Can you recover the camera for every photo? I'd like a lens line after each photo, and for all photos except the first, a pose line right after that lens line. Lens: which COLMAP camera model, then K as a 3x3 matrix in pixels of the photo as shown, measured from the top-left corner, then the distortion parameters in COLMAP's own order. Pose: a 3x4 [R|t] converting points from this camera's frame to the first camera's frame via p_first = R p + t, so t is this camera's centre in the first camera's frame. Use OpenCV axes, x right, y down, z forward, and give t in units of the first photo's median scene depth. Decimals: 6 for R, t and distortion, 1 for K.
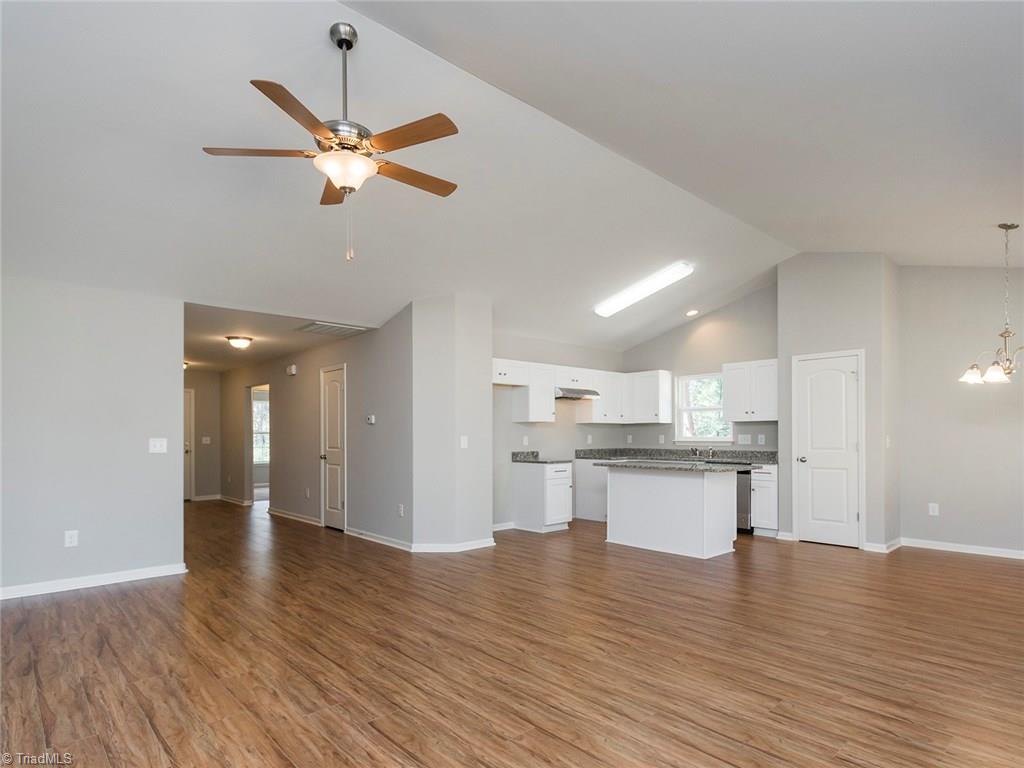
lens RADIAL K [[578.0, 0, 527.7], [0, 578.0, 424.2], [0, 0, 1]] dist [0.002650, 0.001353]
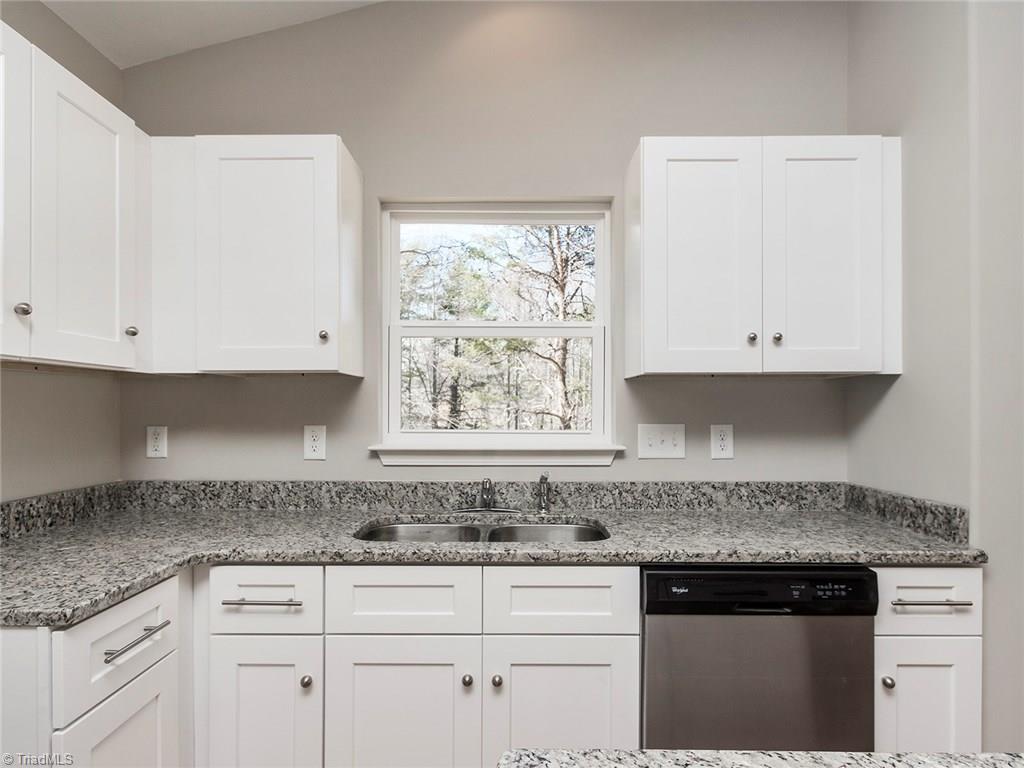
lens RADIAL K [[578.0, 0, 508.1], [0, 578.0, 402.0], [0, 0, 1]] dist [0.002650, 0.001353]
pose [[0.688557, 0.009325, 0.725122, 0.138358], [-0.016523, 0.999859, 0.002832, 0.009041], [-0.724994, -0.013931, 0.688614, 0.992351]]
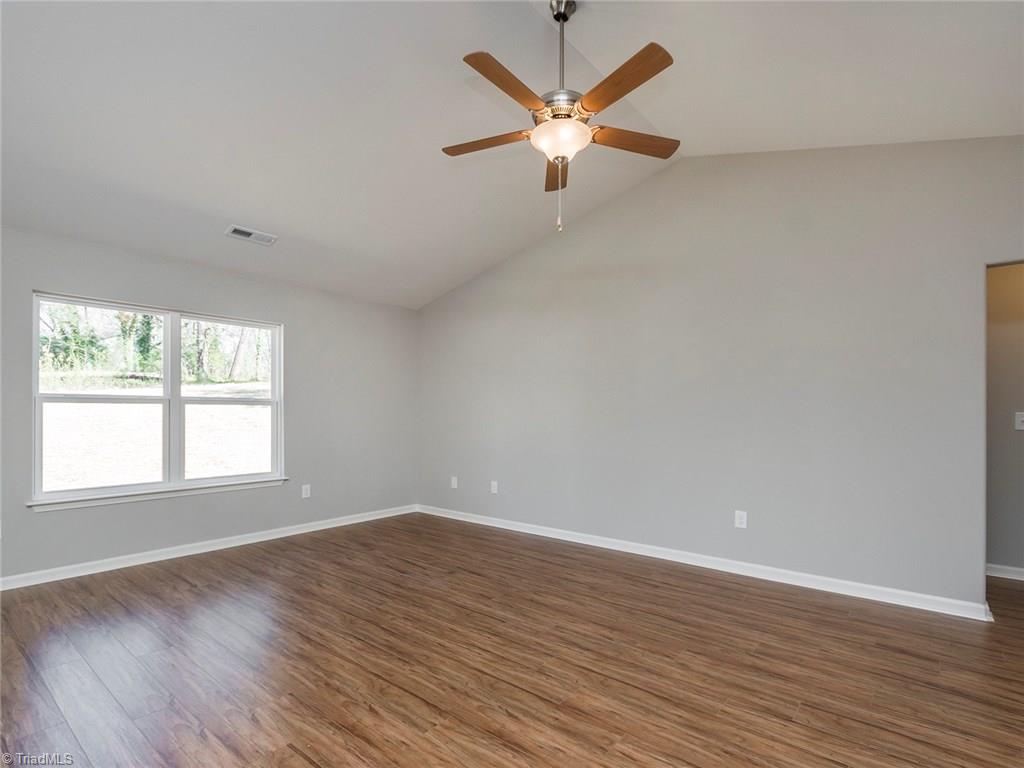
lens RADIAL K [[517.5, 0, 499.6], [0, 517.5, 402.5], [0, 0, 1]] dist [-0.006211, 0.003636]
pose [[-0.993672, -0.003205, -0.112278, -0.046722], [0.000579, 0.999434, -0.033650, 0.017084], [0.112322, -0.033502, -0.993107, 0.829298]]
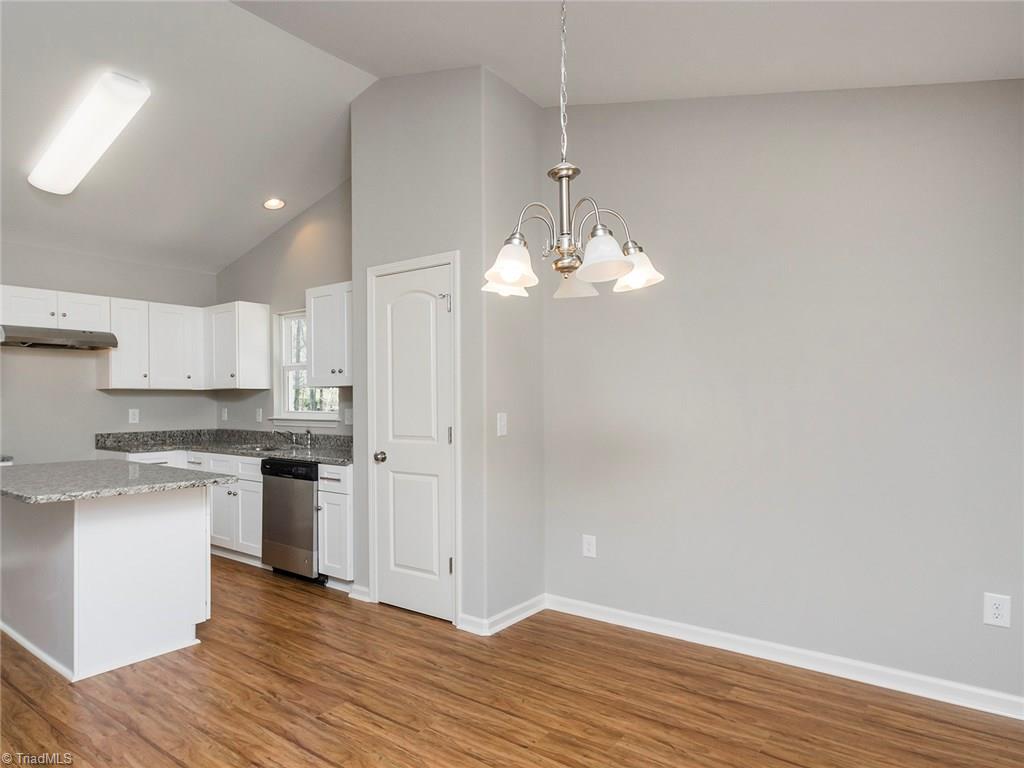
lens RADIAL K [[592.3, 0, 504.5], [0, 592.3, 394.9], [0, 0, 1]] dist [-0.024700, 0.003008]
pose [[0.981061, 0.000673, 0.193697, 0.475495], [-0.002520, 0.999954, 0.009287, -0.002952], [-0.193681, -0.009599, 0.981018, 0.420972]]
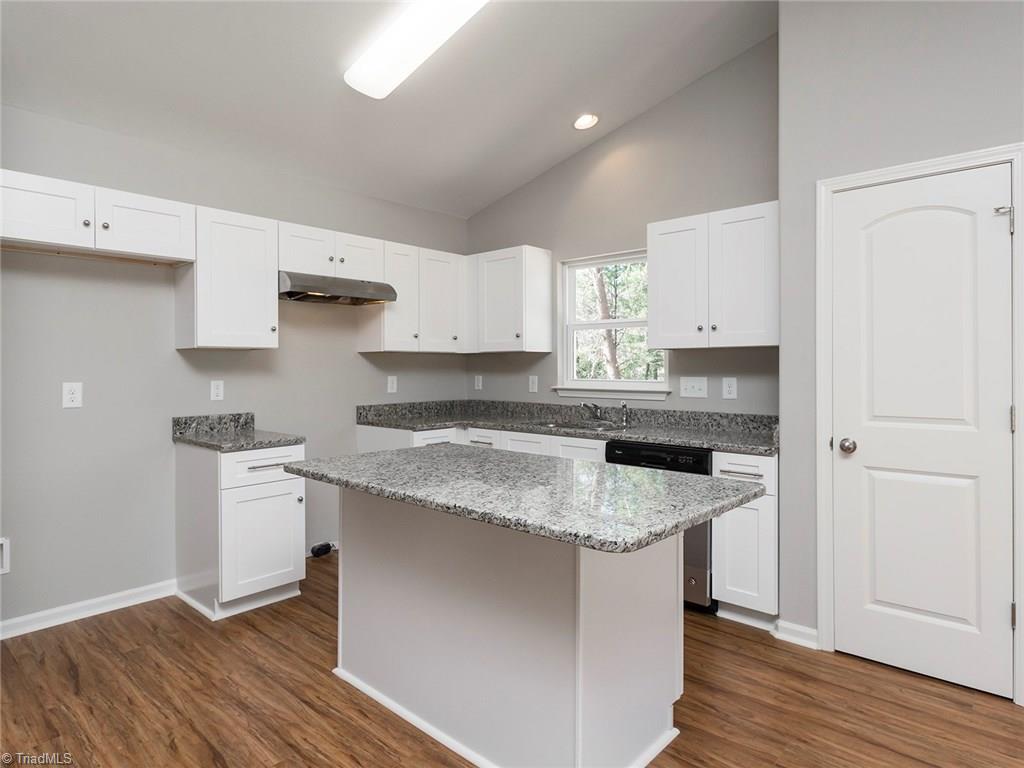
lens RADIAL K [[578.0, 0, 523.2], [0, 578.0, 357.5], [0, 0, 1]] dist [0.002650, 0.001353]
pose [[0.993988, 0.002648, 0.109461, 0.214487], [-0.002951, 0.999992, 0.002604, 0.001469], [-0.109453, -0.002911, 0.993988, 0.629031]]
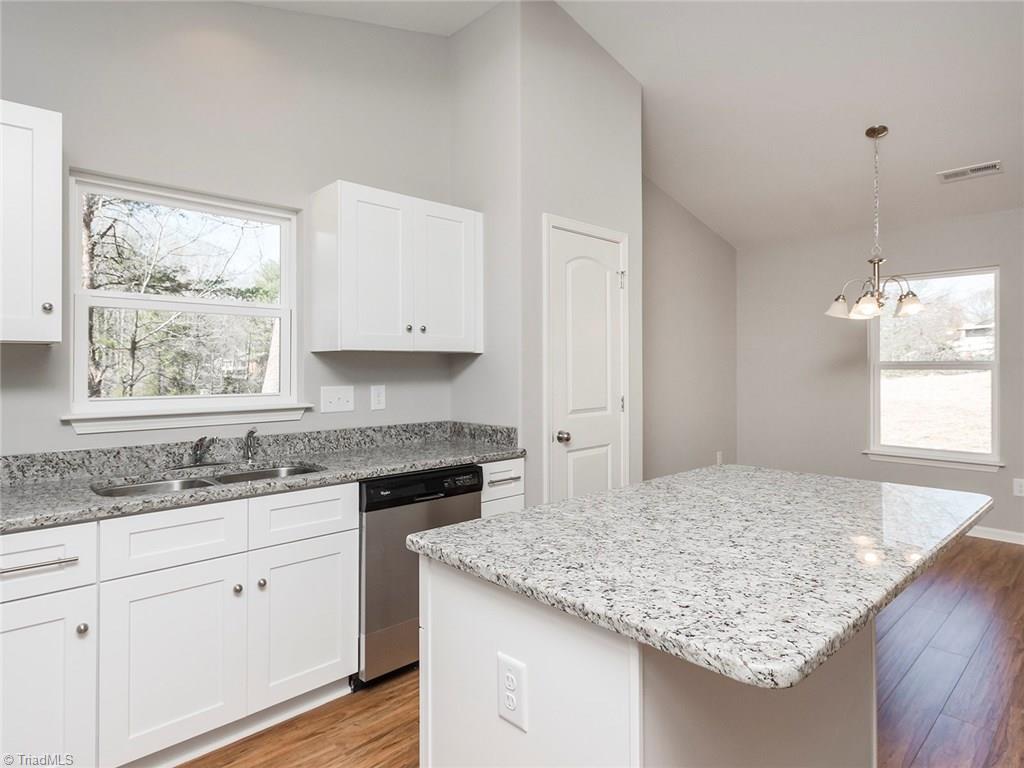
lens RADIAL K [[578.0, 0, 519.3], [0, 578.0, 366.5], [0, 0, 1]] dist [0.002650, 0.001353]
pose [[0.000749, 0.003592, 0.999993, 0.000503], [-0.017964, 0.999832, -0.003578, 0.005268], [-0.999838, -0.017961, 0.000813, 1.017536]]
